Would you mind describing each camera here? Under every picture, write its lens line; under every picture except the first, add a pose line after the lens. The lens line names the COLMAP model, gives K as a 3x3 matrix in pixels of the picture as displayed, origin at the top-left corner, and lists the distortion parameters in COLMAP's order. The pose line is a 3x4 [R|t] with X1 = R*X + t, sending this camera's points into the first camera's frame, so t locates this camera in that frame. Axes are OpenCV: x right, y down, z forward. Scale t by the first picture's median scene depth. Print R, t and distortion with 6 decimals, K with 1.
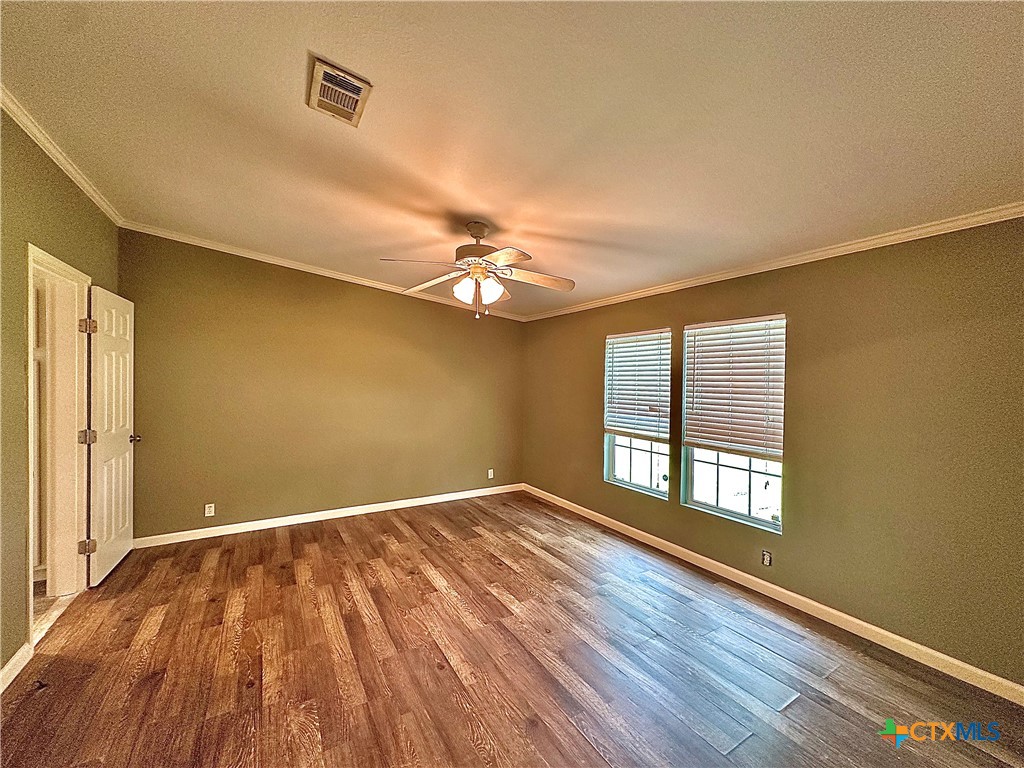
lens RADIAL K [[406.3, 0, 511.4], [0, 406.3, 388.0], [0, 0, 1]] dist [-0.003095, 0.000641]
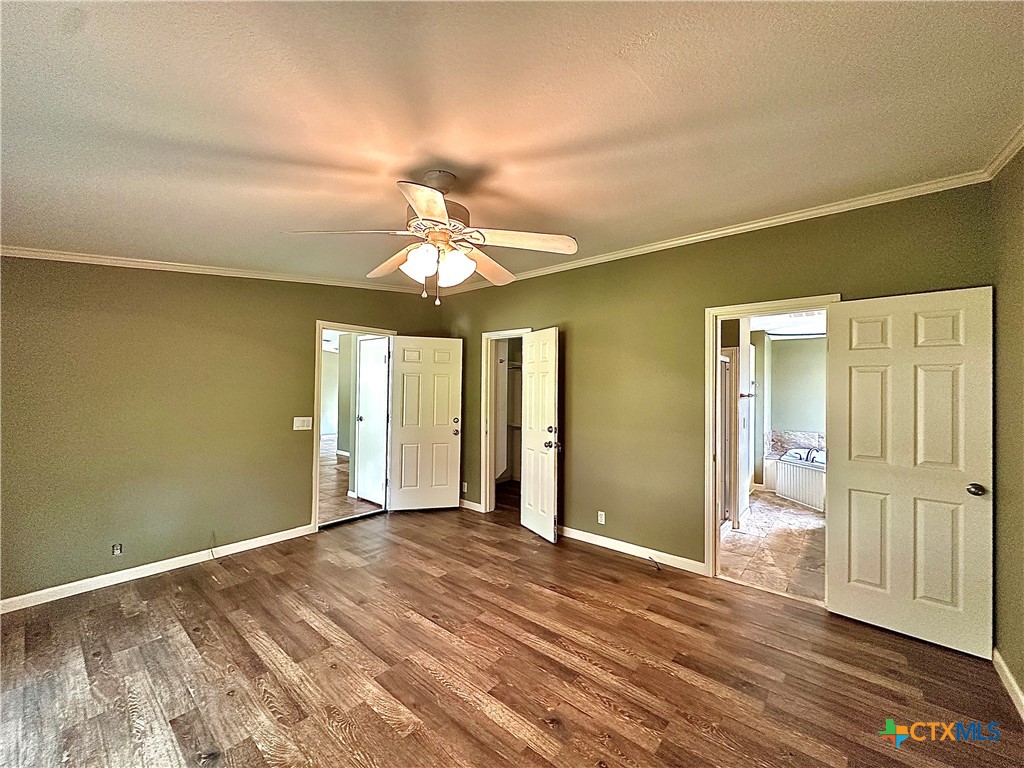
lens RADIAL K [[406.3, 0, 511.7], [0, 406.3, 388.1], [0, 0, 1]] dist [-0.003095, 0.000641]
pose [[-0.946814, -0.021861, -0.321039, 0.015667], [-0.028948, 0.999431, 0.017318, -0.038031], [0.320478, 0.025690, -0.946908, 1.612296]]
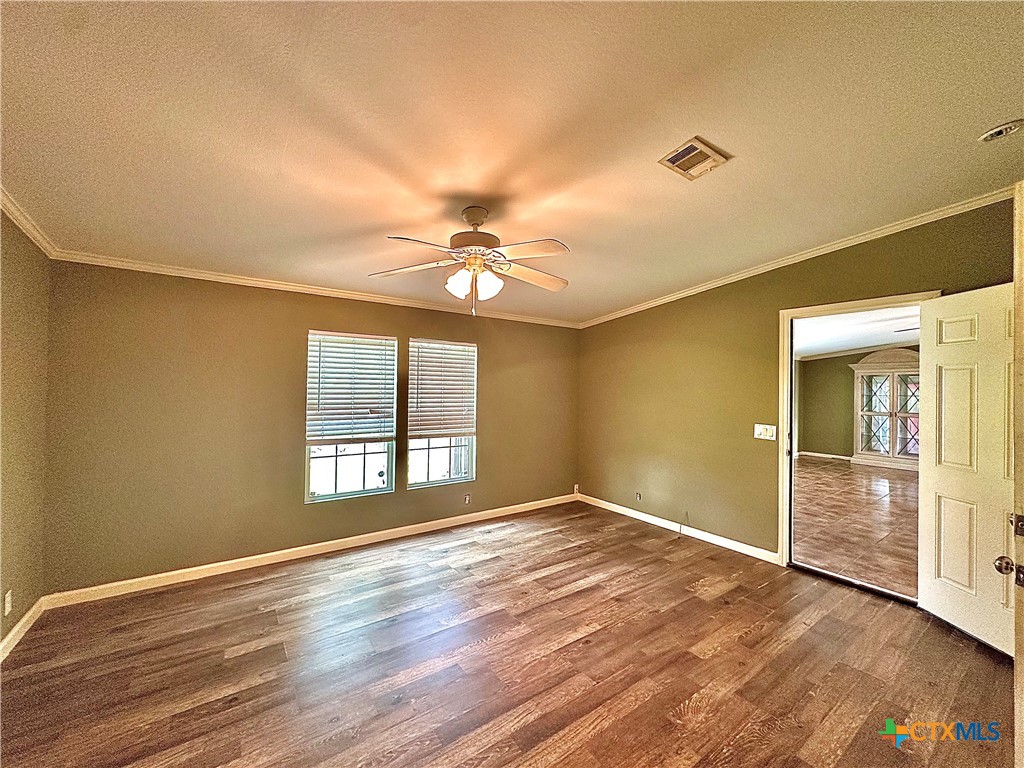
lens RADIAL K [[406.3, 0, 512.6], [0, 406.3, 388.3], [0, 0, 1]] dist [-0.003095, 0.000641]
pose [[-0.073131, -0.012224, 0.997247, -0.910337], [0.006208, 0.999900, 0.012712, -0.023138], [-0.997303, 0.007121, -0.073047, 0.918730]]
